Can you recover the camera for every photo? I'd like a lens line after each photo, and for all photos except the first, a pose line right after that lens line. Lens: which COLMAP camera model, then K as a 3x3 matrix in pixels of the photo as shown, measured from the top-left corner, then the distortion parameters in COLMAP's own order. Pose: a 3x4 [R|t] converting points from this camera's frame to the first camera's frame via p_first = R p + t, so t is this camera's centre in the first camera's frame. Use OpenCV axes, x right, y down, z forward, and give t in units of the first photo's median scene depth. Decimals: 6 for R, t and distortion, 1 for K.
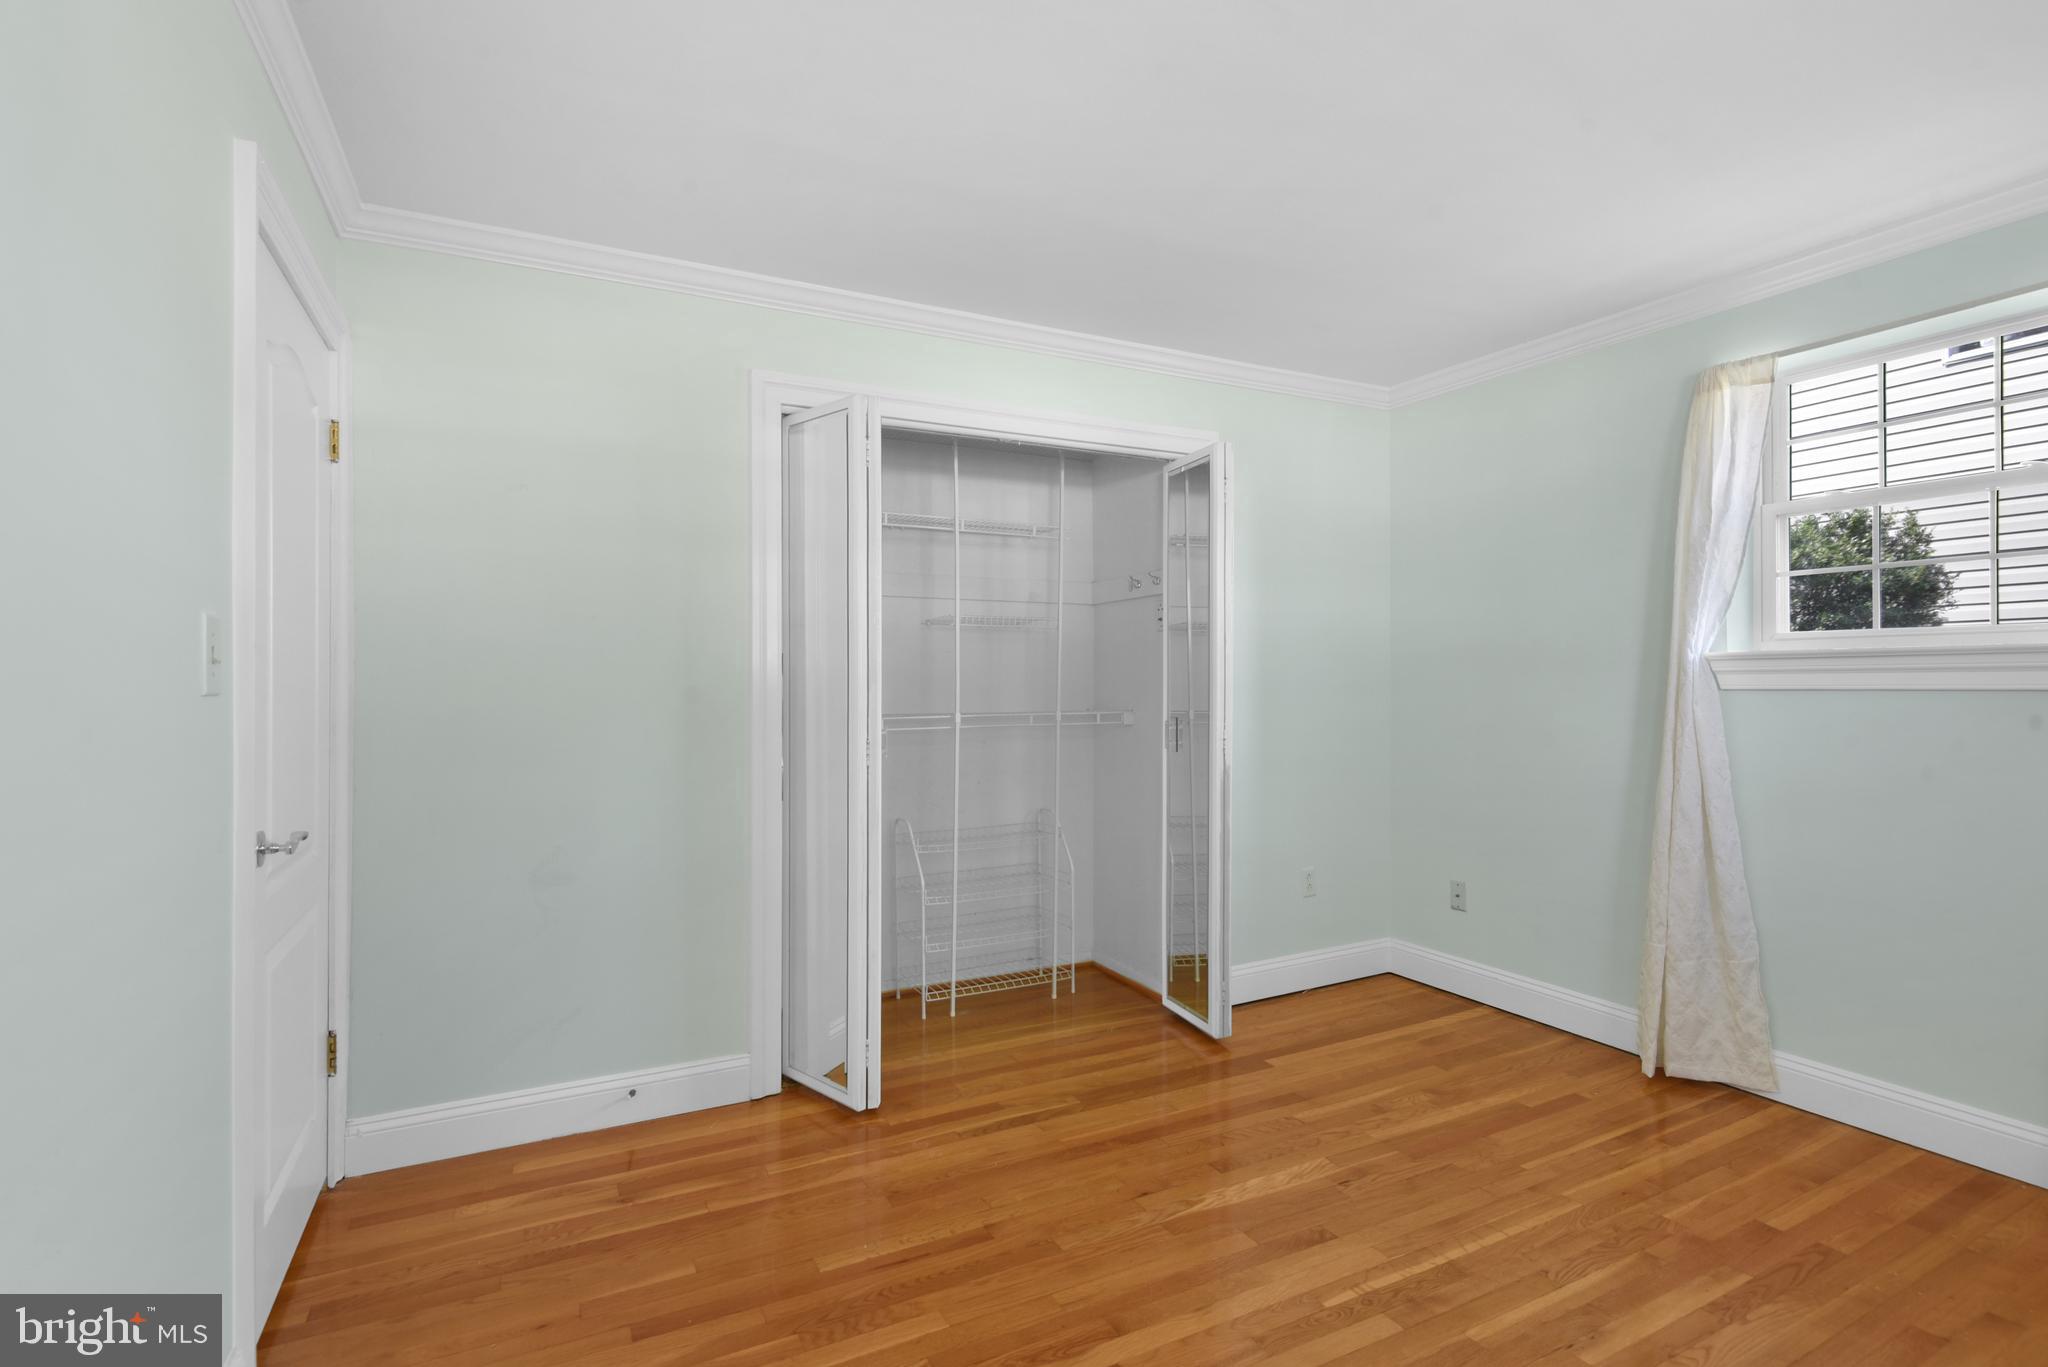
lens RADIAL K [[964.7, 0, 1030.8], [0, 964.7, 690.7], [0, 0, 1]] dist [0.001713, 0.000678]
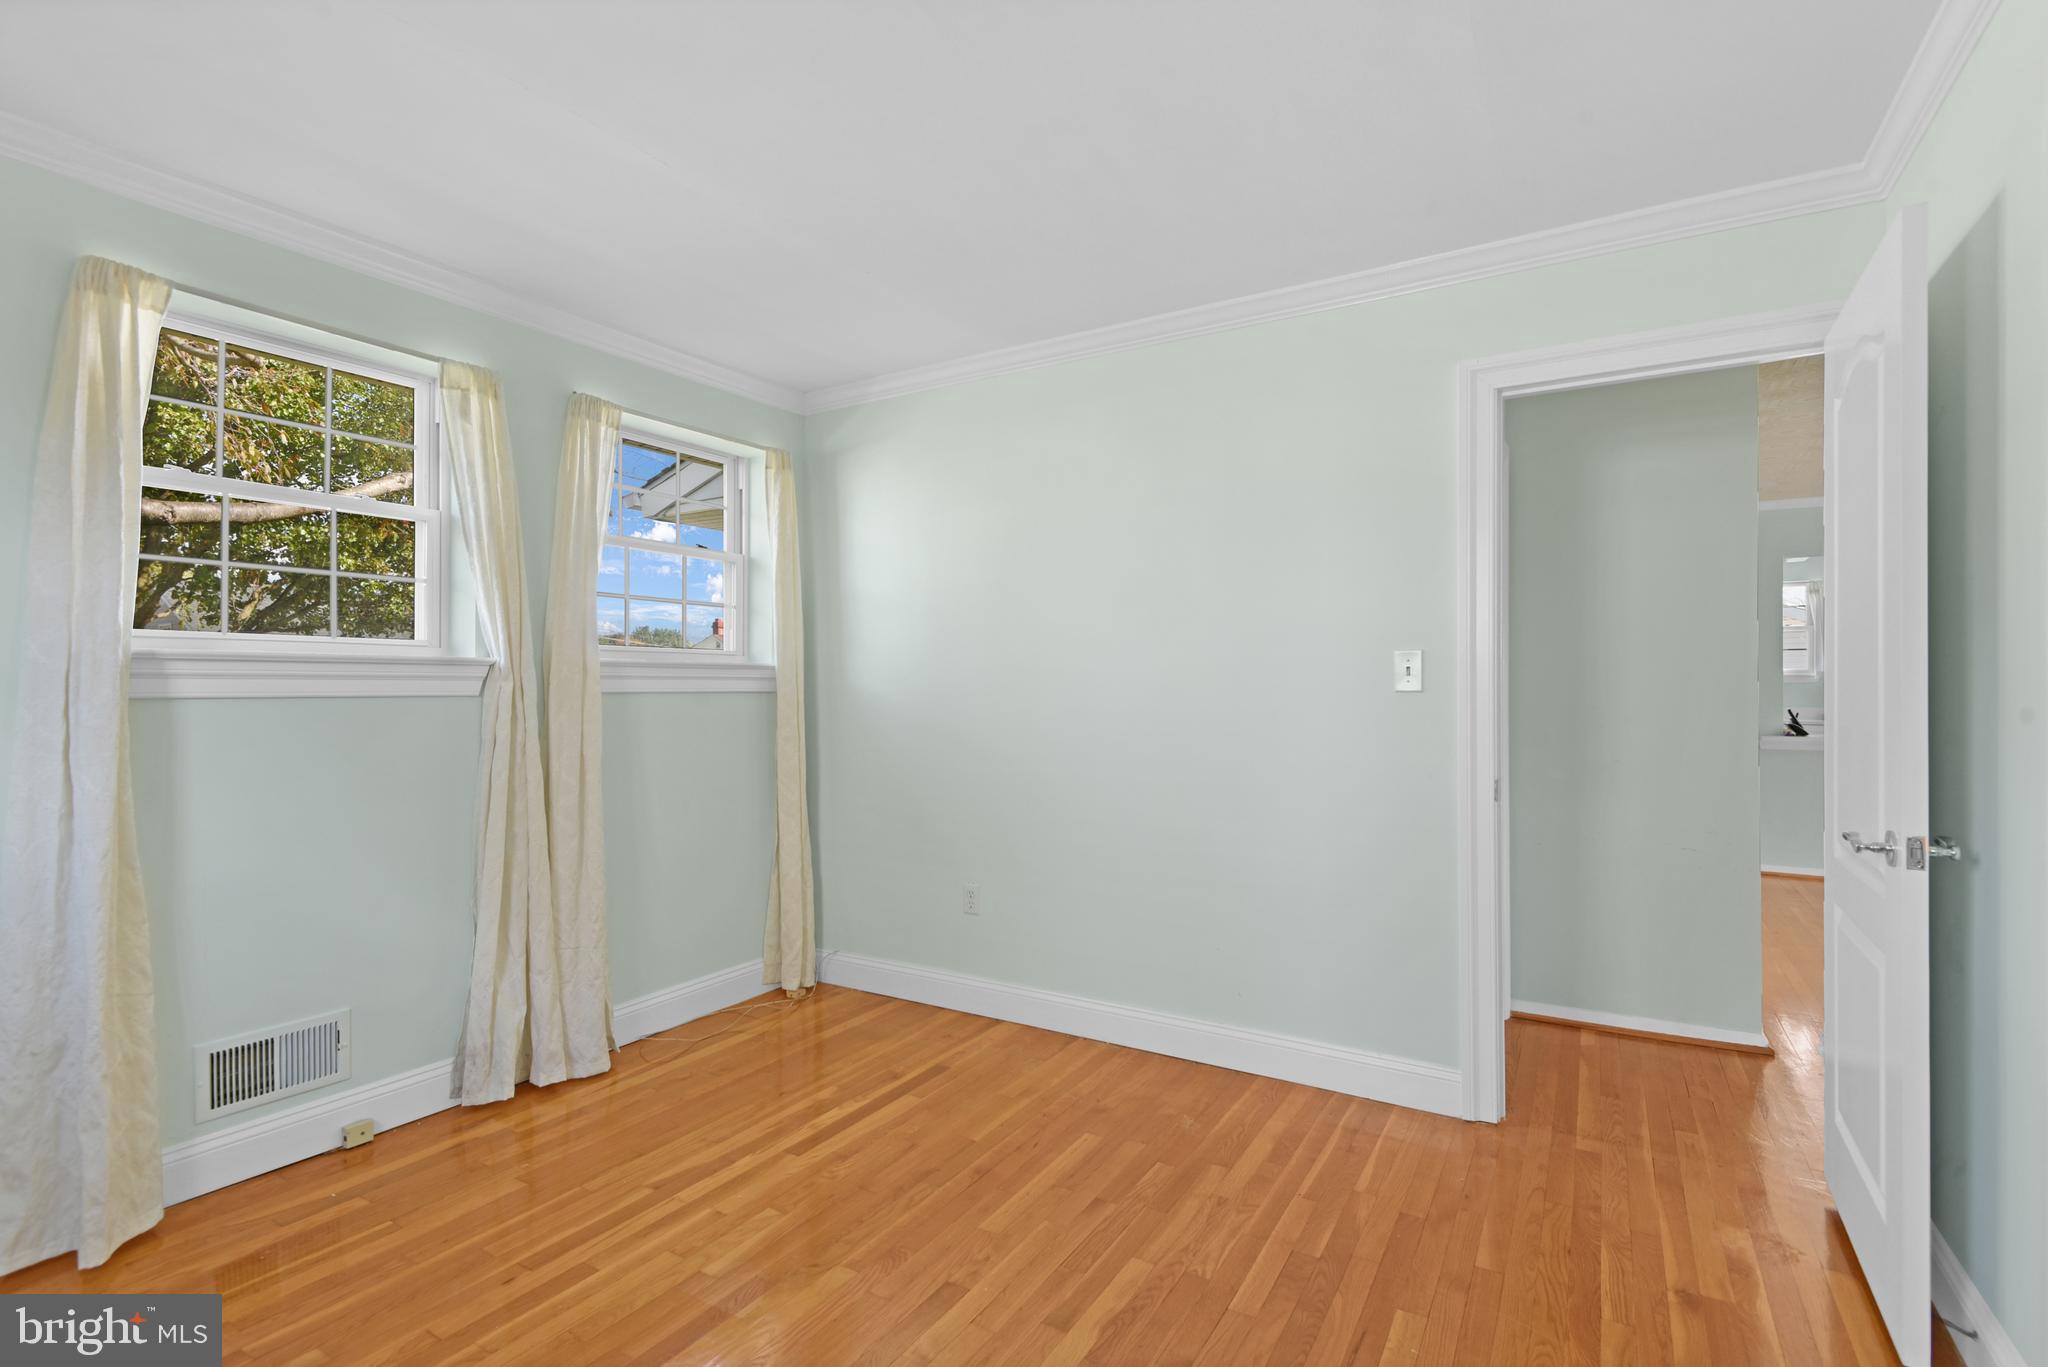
lens RADIAL K [[964.7, 0, 1030.8], [0, 964.7, 690.7], [0, 0, 1]] dist [0.001713, 0.000678]
pose [[-0.848476, 0.005789, -0.529203, 0.630425], [0.003853, 0.999981, 0.004761, -0.007242], [0.529220, 0.002001, -0.848482, 1.747777]]
